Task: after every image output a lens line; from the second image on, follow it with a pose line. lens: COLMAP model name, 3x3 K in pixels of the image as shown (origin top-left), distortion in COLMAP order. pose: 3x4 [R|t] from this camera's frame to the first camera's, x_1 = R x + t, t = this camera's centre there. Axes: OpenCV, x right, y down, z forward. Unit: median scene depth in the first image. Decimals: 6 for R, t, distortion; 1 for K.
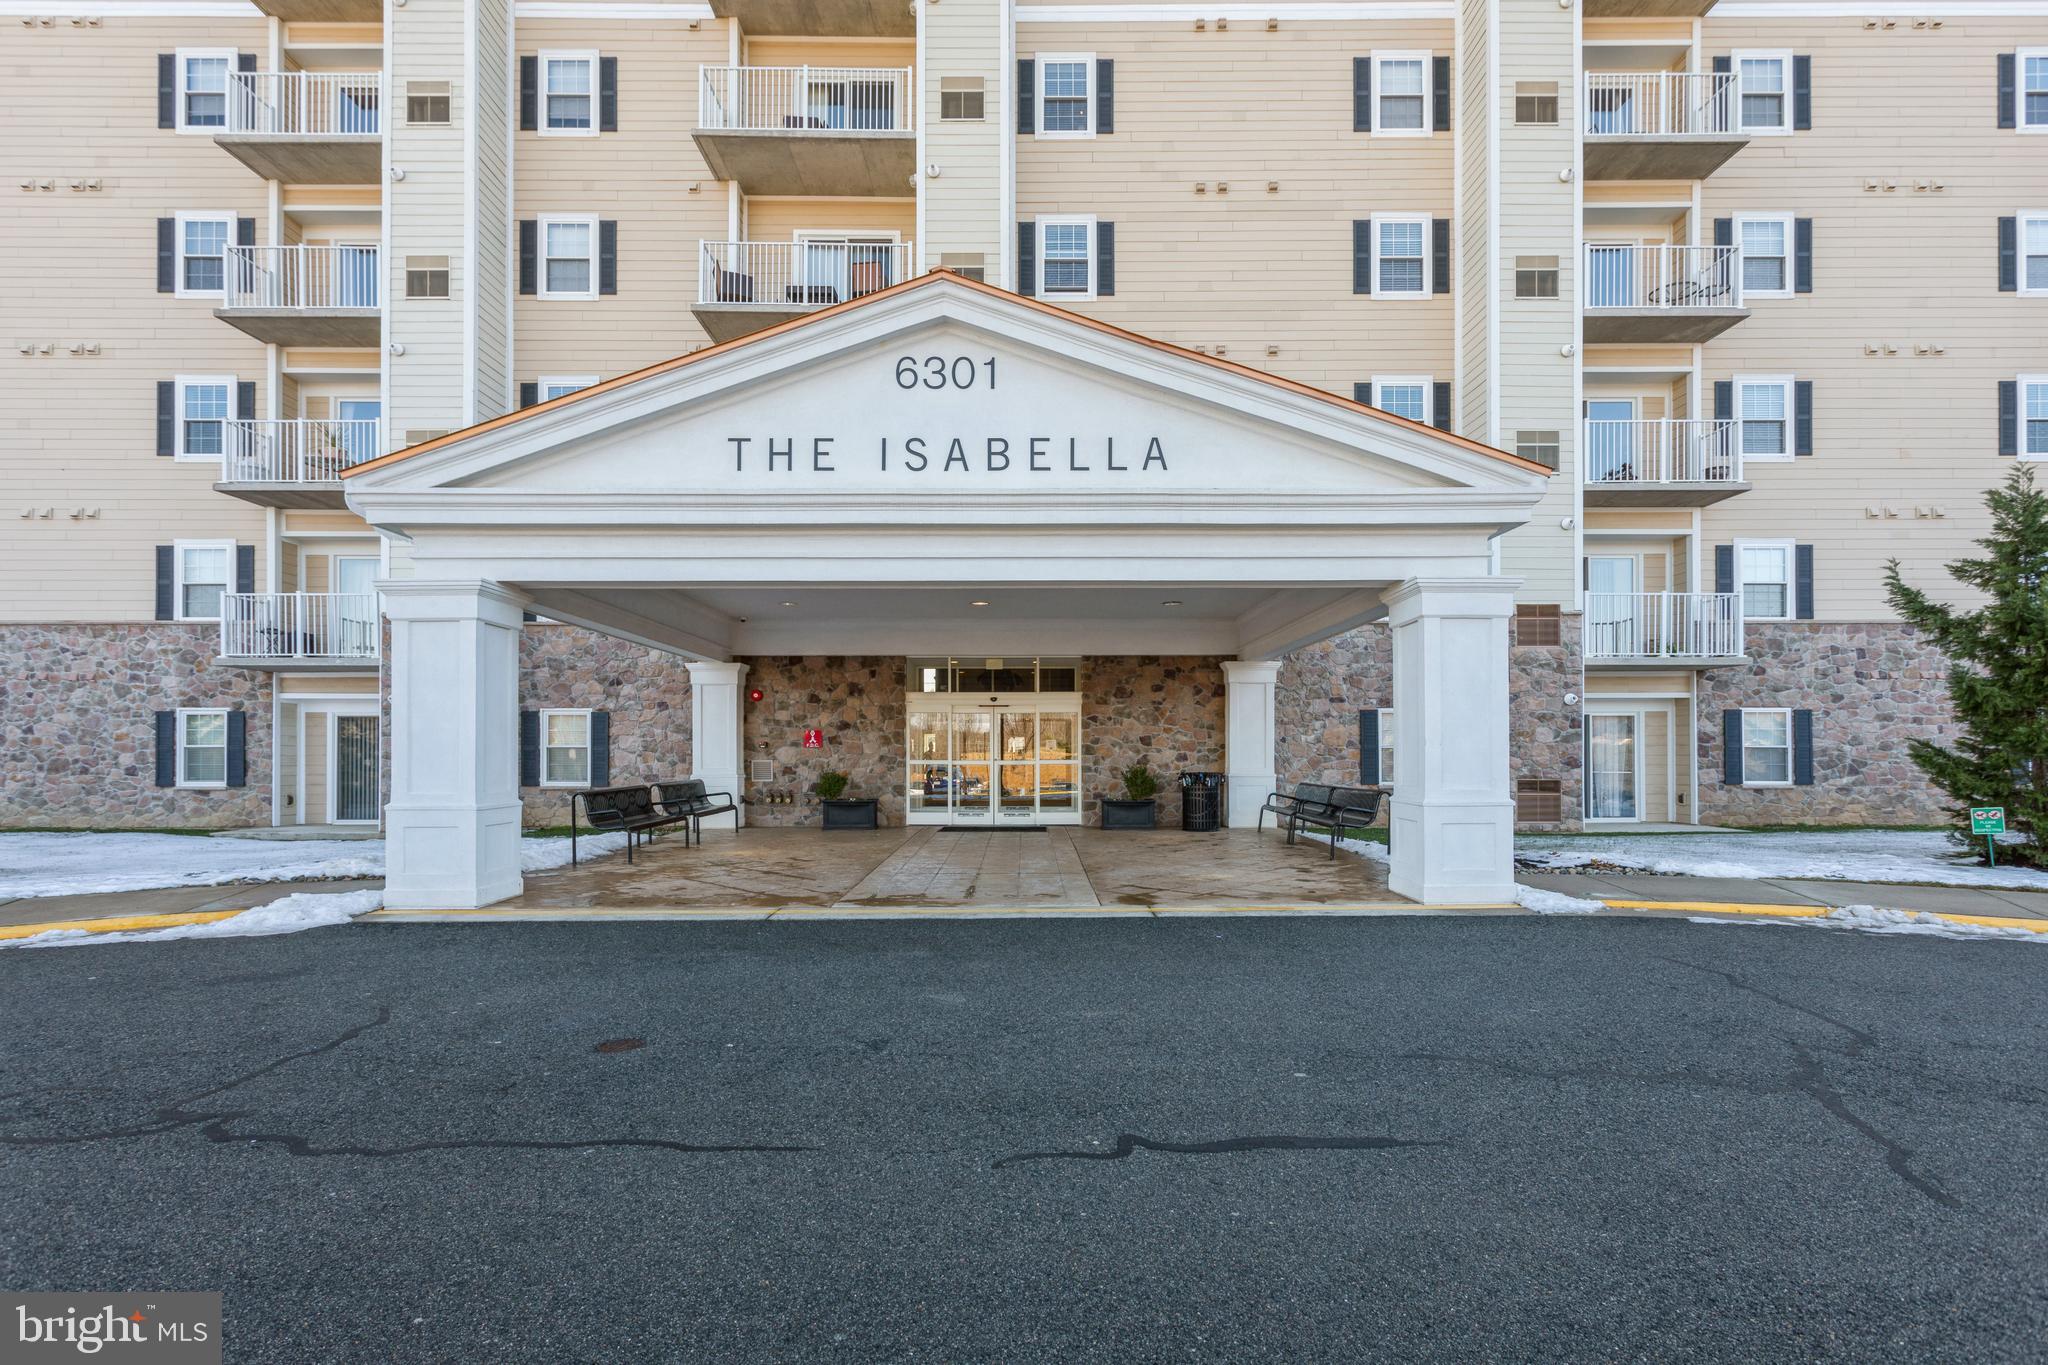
lens RADIAL K [[977.6, 0, 1010.1], [0, 977.6, 742.1], [0, 0, 1]] dist [0.005503, 0.001282]
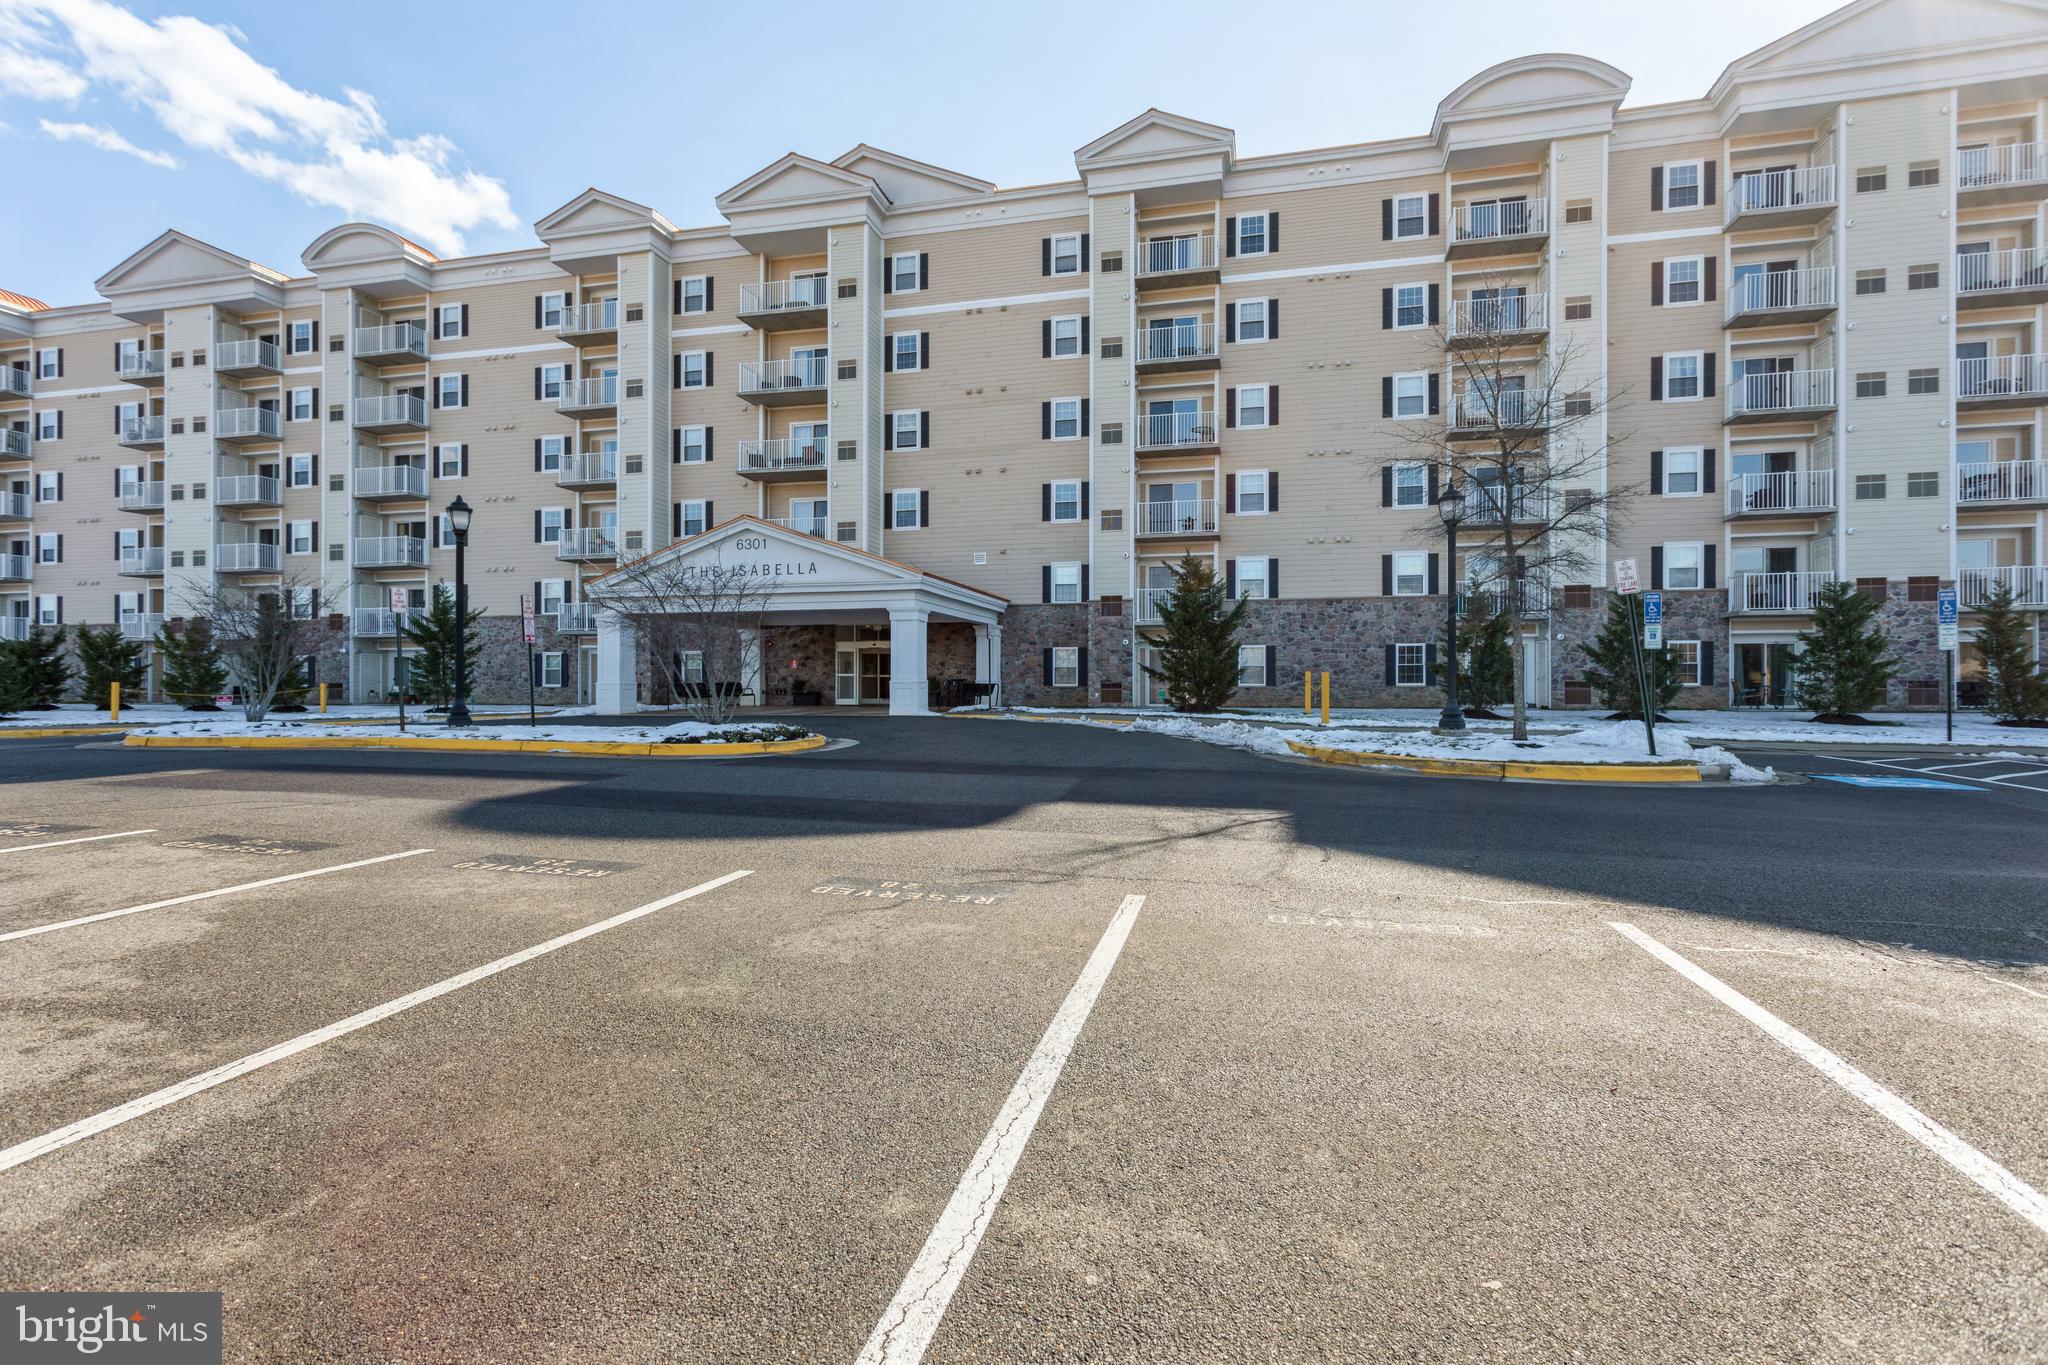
lens RADIAL K [[977.6, 0, 1018.9], [0, 977.6, 681.8], [0, 0, 1]] dist [0.005503, 0.001282]
pose [[0.969288, -0.000958, -0.245927, 0.798788], [0.002416, 0.999981, 0.005627, 0.024425], [0.245917, -0.006048, 0.969272, -0.951670]]
